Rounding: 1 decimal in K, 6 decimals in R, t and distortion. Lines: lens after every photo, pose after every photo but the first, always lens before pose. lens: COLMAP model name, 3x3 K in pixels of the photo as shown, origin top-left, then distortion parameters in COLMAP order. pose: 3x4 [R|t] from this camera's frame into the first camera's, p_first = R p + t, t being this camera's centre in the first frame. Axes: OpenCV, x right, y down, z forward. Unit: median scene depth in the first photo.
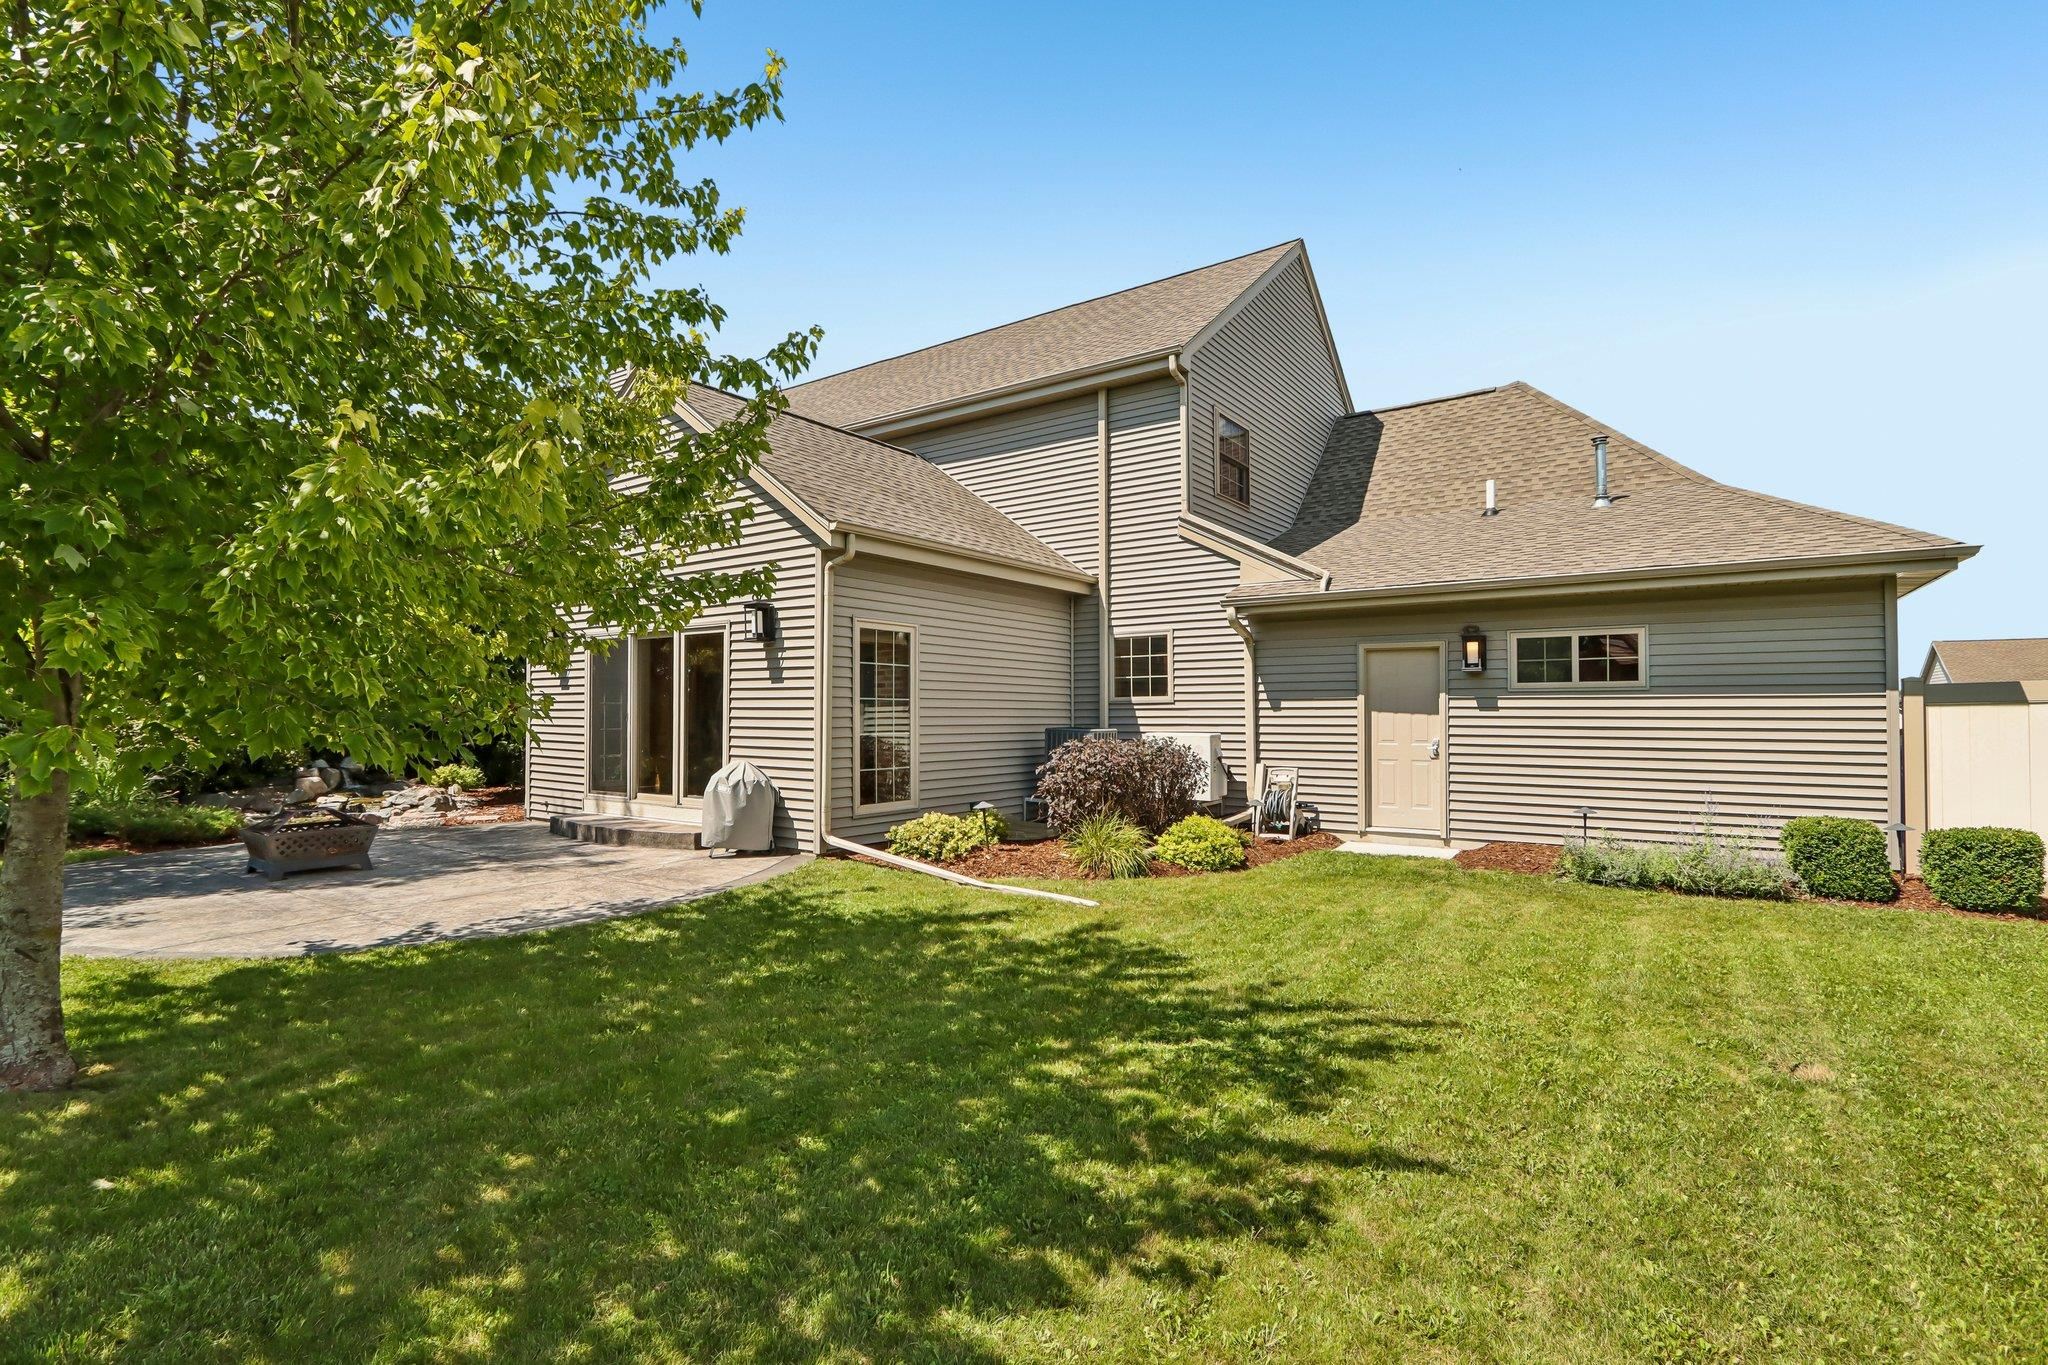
lens RADIAL K [[960.0, 0, 1022.2], [0, 960.0, 696.9], [0, 0, 1]] dist [0.000024, 0.000006]
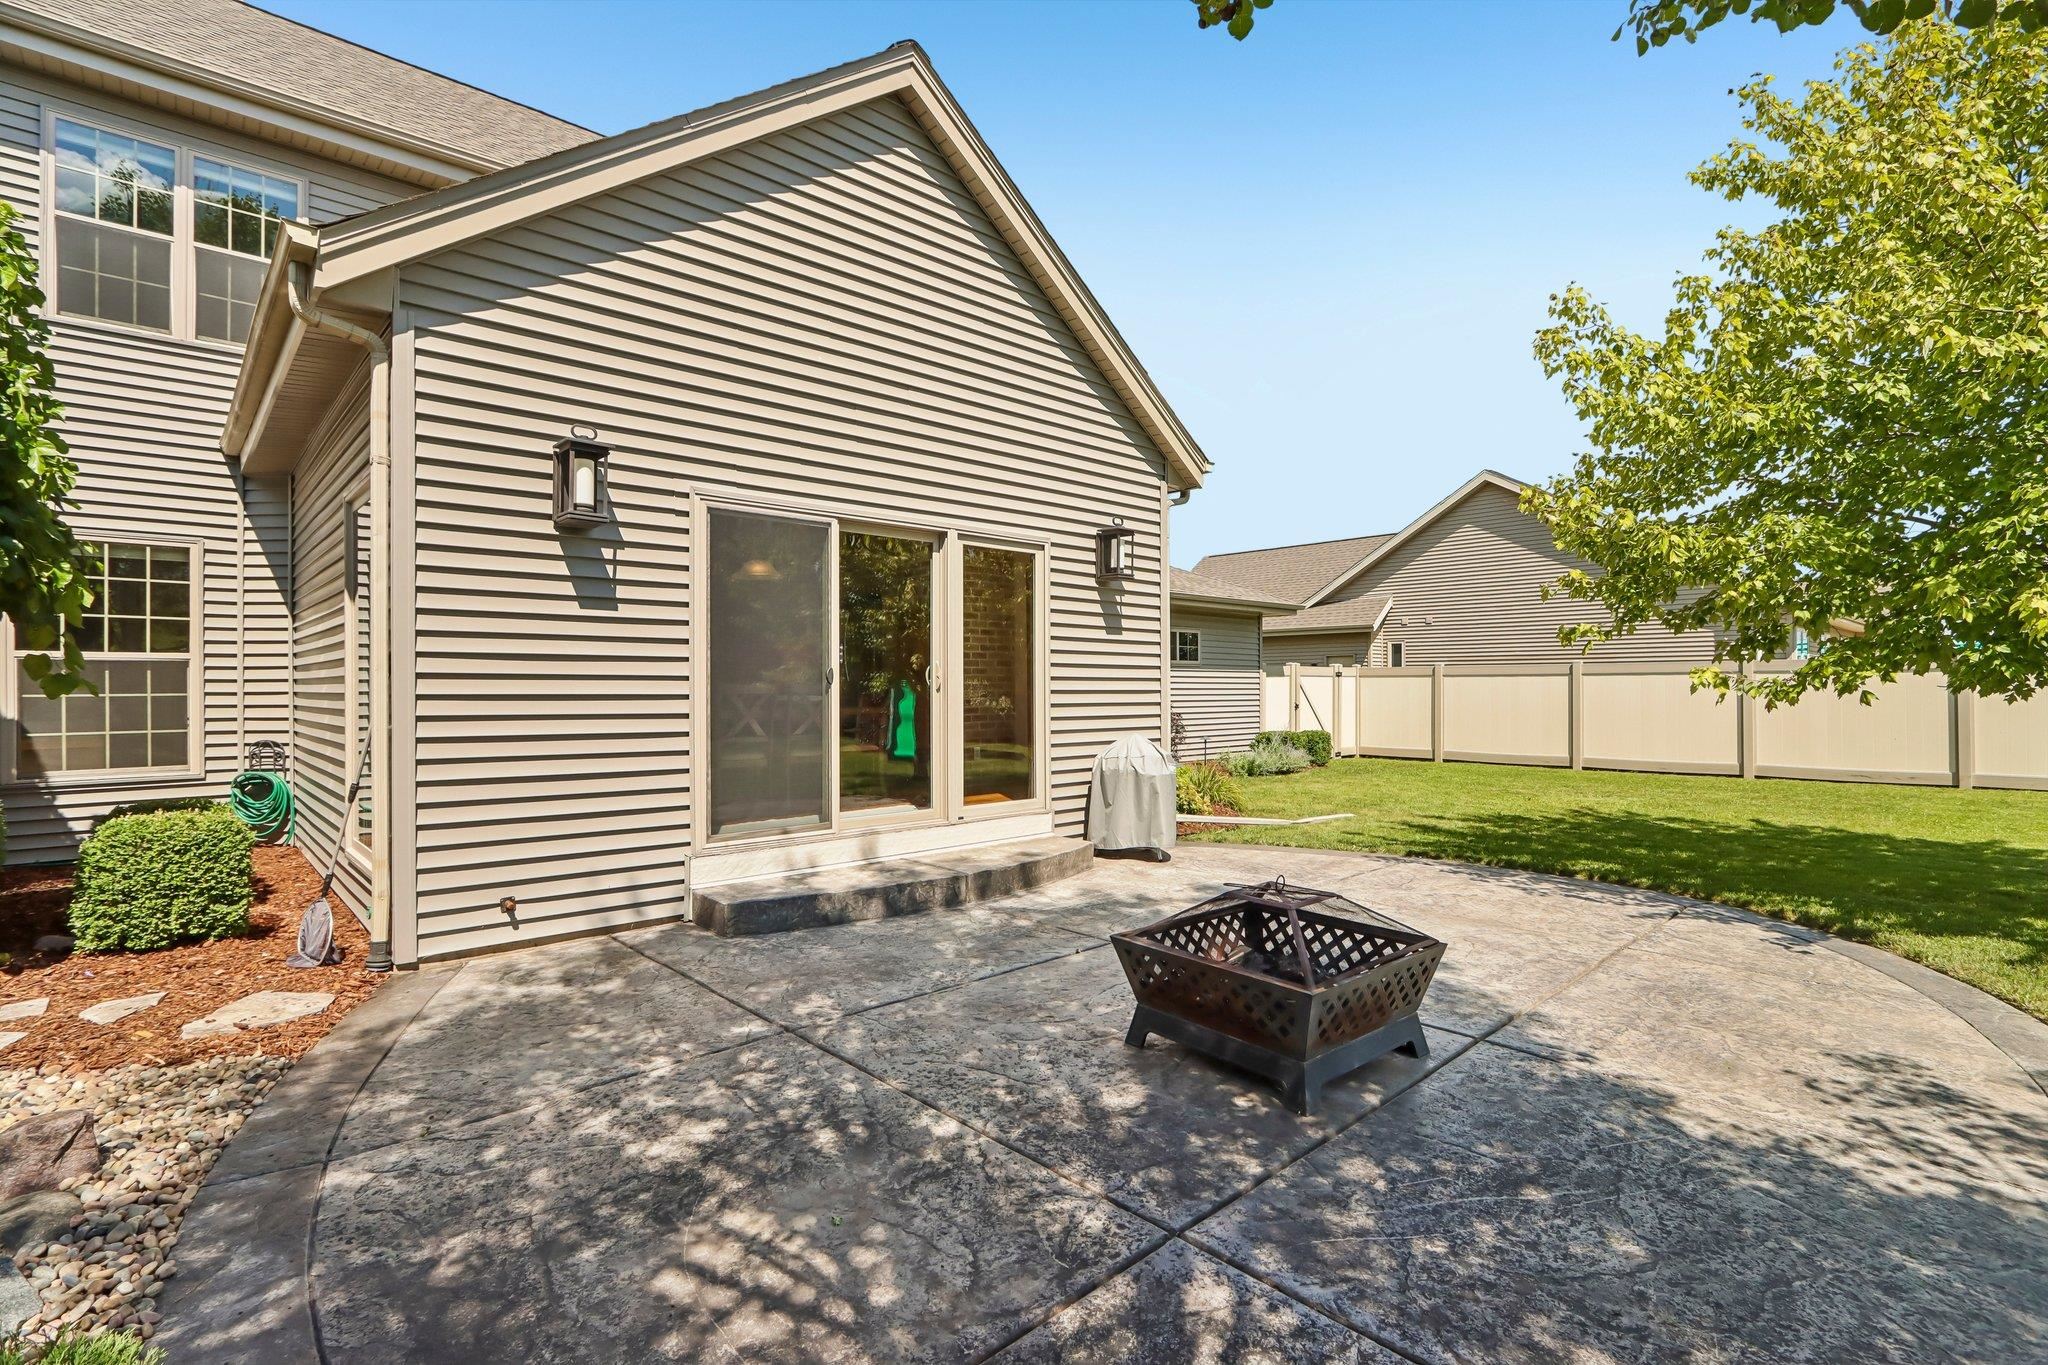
lens RADIAL K [[960.0, 0, 1022.5], [0, 960.0, 682.5], [0, 0, 1]] dist [0.000024, 0.000006]
pose [[0.210648, 0.005201, 0.977548, -1.023248], [-0.020813, 0.999783, -0.000834, 0.026651], [-0.977340, -0.020170, 0.210711, 0.899630]]
